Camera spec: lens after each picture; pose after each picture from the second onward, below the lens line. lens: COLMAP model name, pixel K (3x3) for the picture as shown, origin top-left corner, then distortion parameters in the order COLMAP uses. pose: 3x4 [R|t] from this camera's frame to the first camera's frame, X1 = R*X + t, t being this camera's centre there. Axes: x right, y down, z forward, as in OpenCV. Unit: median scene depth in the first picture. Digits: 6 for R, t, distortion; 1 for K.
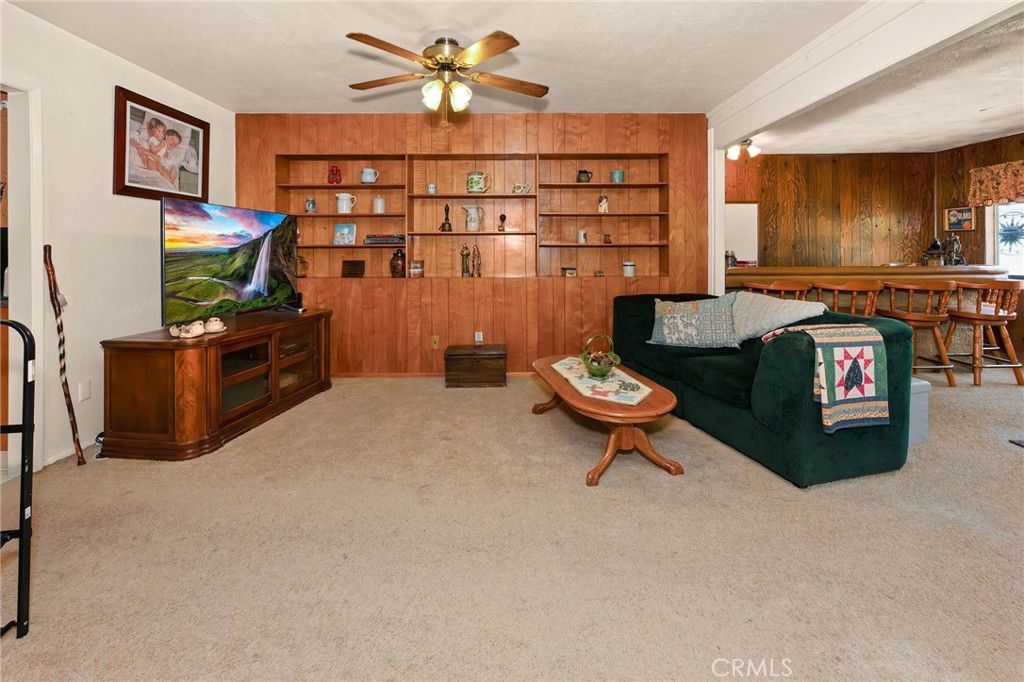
lens RADIAL K [[449.2, 0, 511.7], [0, 449.2, 251.4], [0, 0, 1]] dist [-0.000349, -0.000129]
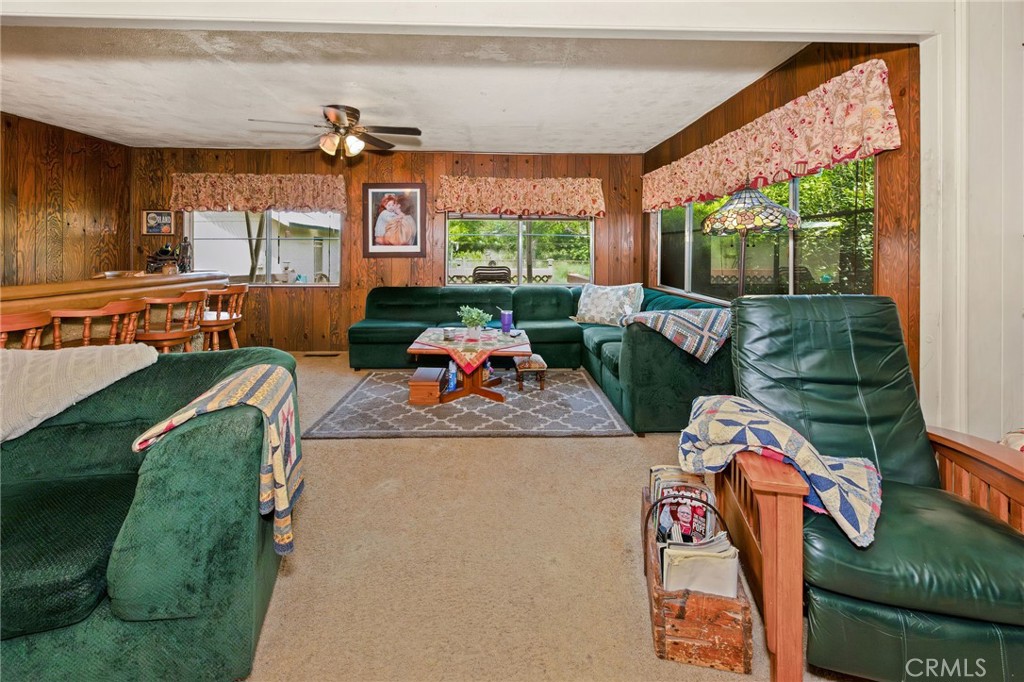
lens RADIAL K [[449.2, 0, 511.7], [0, 449.2, 251.4], [0, 0, 1]] dist [-0.000349, -0.000129]
pose [[-0.030009, 0.005123, 0.999537, 0.023879], [-0.001267, 0.999986, -0.005163, -0.007397], [-0.999549, -0.001422, -0.030002, 0.283283]]
